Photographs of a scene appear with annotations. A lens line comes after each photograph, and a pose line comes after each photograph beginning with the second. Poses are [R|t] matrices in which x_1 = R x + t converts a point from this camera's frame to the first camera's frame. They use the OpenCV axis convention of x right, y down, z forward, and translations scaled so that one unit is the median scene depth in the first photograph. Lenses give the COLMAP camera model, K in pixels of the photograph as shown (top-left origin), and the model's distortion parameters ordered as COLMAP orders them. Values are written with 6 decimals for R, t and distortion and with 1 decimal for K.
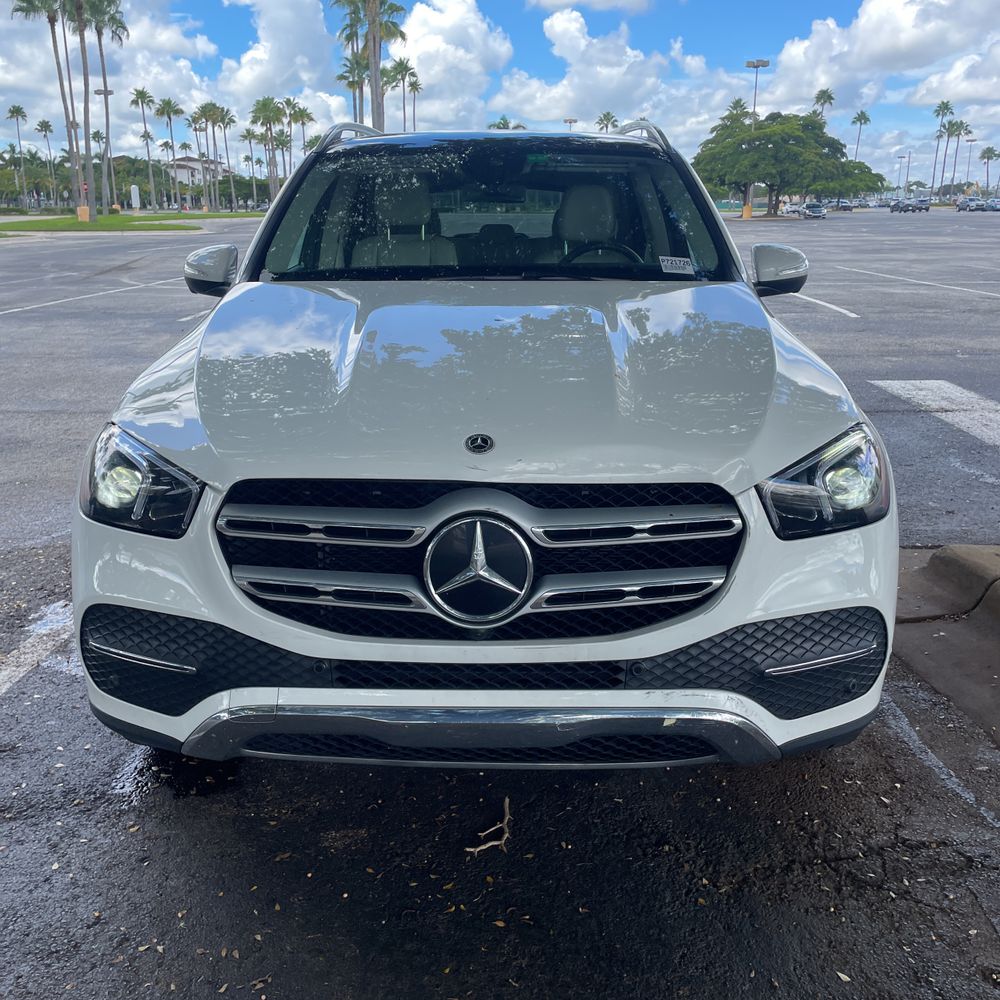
lens RADIAL K [[1007.9, 0, 491.9], [0, 1007.9, 492.2], [0, 0, 1]] dist [0.084633, -0.114325]
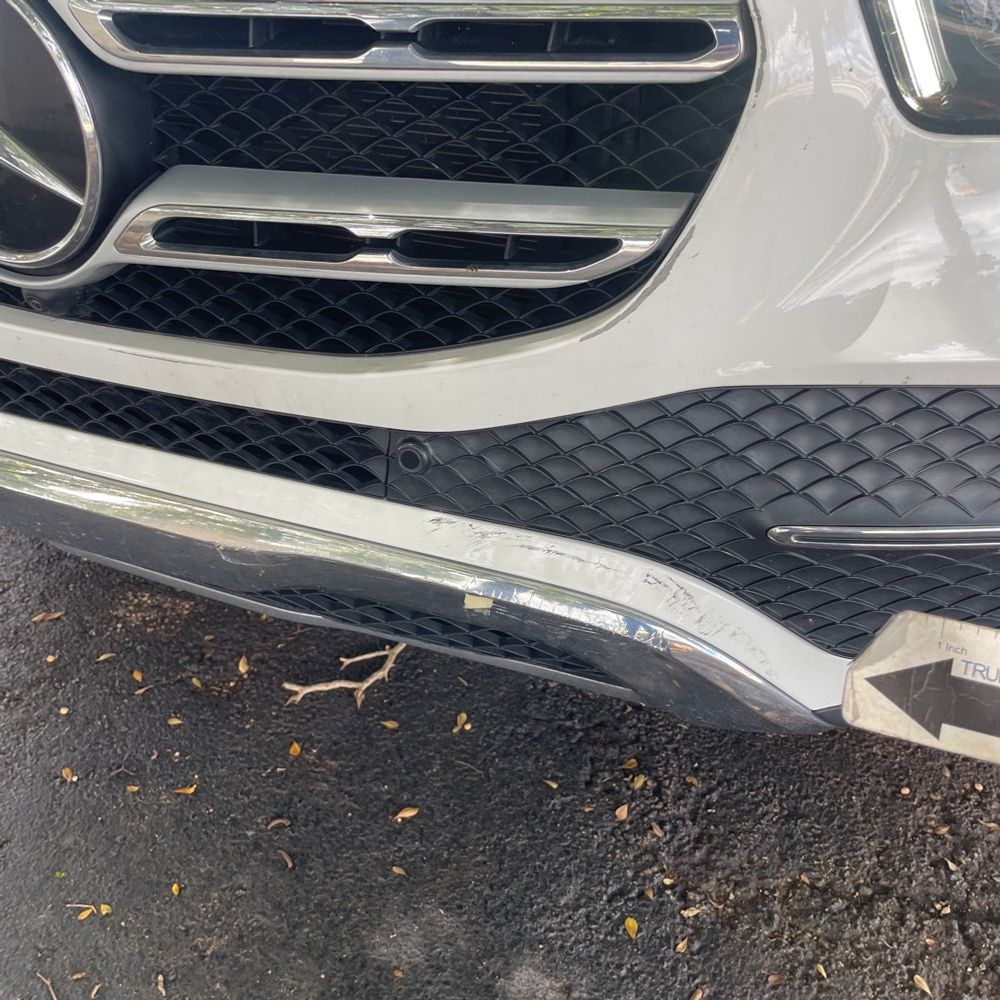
lens RADIAL K [[1007.9, 0, 491.9], [0, 1007.9, 492.2], [0, 0, 1]] dist [0.084633, -0.114325]
pose [[0.918923, 0.203307, -0.338003, 0.298243], [-0.089133, 0.941794, 0.324160, 0.063126], [0.384233, -0.267751, 0.883558, 0.673644]]
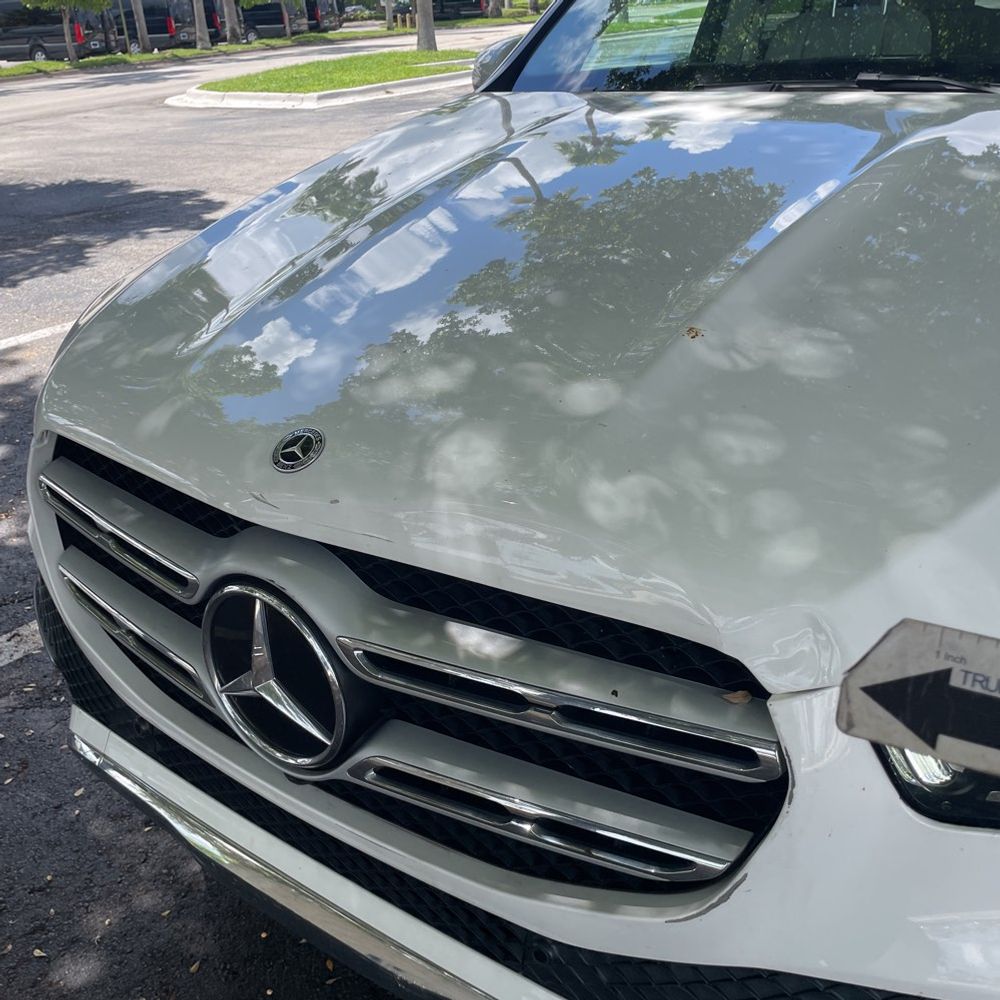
lens RADIAL K [[1007.9, 0, 491.9], [0, 1007.9, 492.2], [0, 0, 1]] dist [0.084633, -0.114325]
pose [[0.815276, 0.211887, -0.538915, 0.341598], [-0.106051, 0.969545, 0.220763, -0.146901], [0.569278, -0.122831, 0.812917, 0.608181]]
